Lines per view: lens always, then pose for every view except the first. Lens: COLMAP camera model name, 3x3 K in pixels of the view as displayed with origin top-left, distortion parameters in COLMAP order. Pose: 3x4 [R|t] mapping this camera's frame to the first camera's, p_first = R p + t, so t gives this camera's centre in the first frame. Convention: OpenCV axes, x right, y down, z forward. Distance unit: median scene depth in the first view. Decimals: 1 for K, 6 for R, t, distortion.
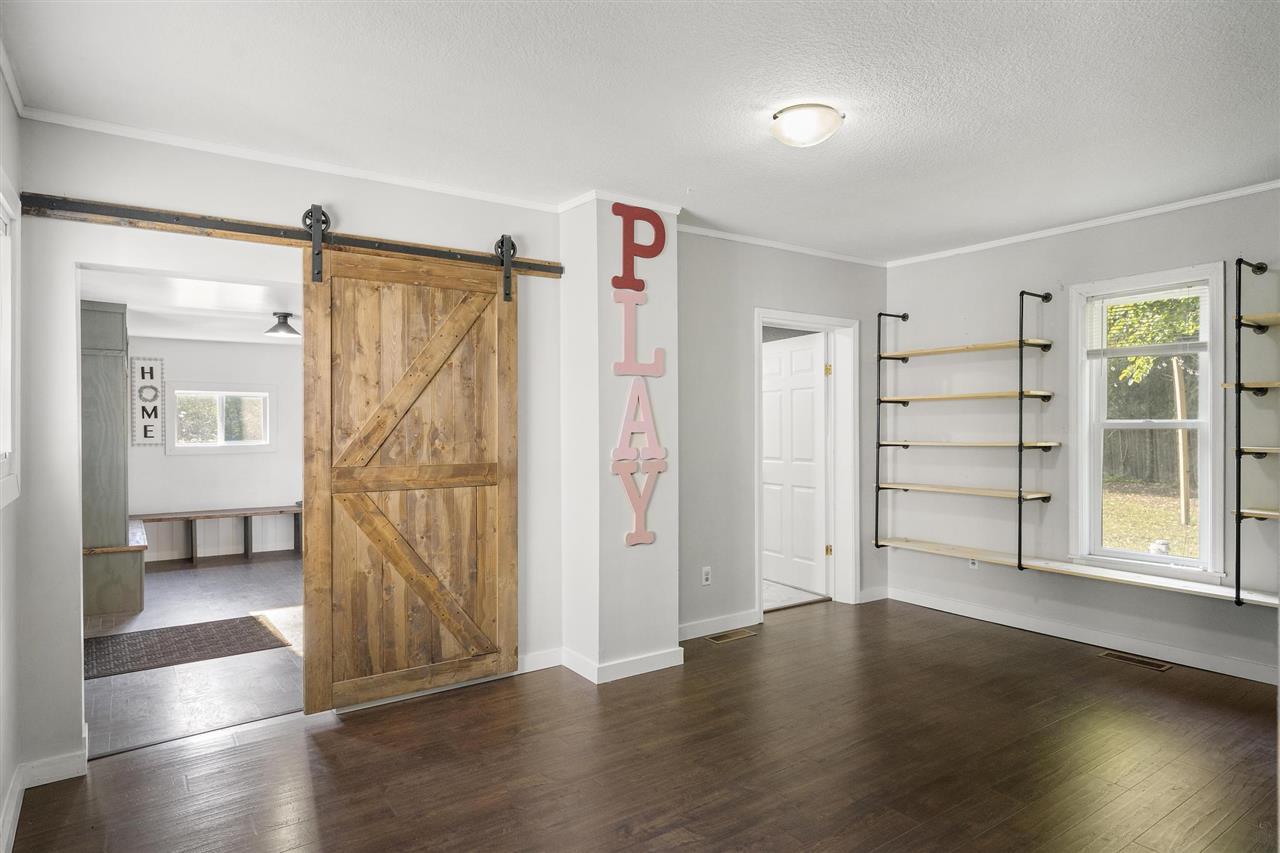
lens RADIAL K [[736.7, 0, 640.0], [0, 736.7, 426.5], [0, 0, 1]] dist [-0.002551, -0.000925]
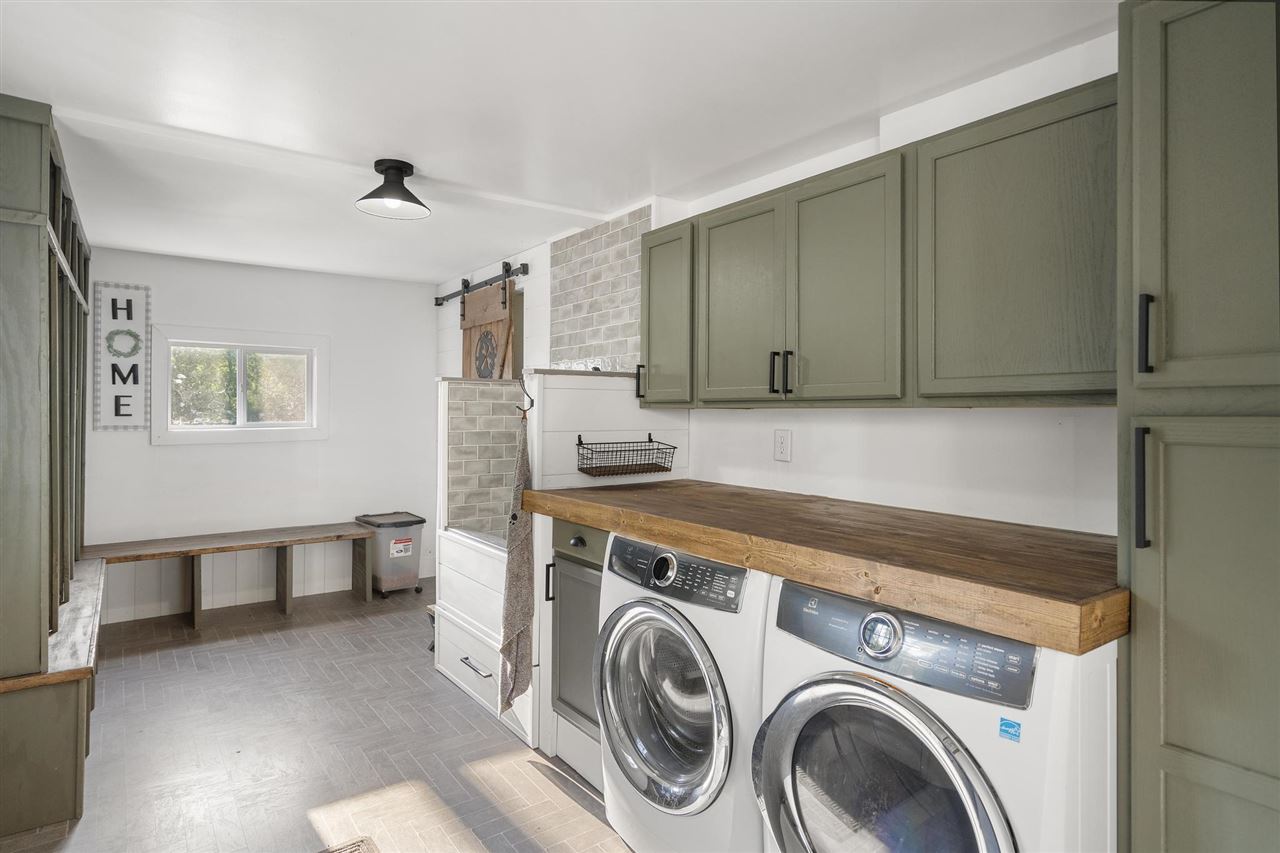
lens RADIAL K [[712.4, 0, 639.4], [0, 712.4, 398.8], [0, 0, 1]] dist [0.003602, 0.002132]
pose [[0.999824, 0.007693, 0.017117, -0.253575], [-0.007491, 0.999902, -0.011839, 0.004705], [-0.017206, 0.011709, 0.999783, 0.405970]]
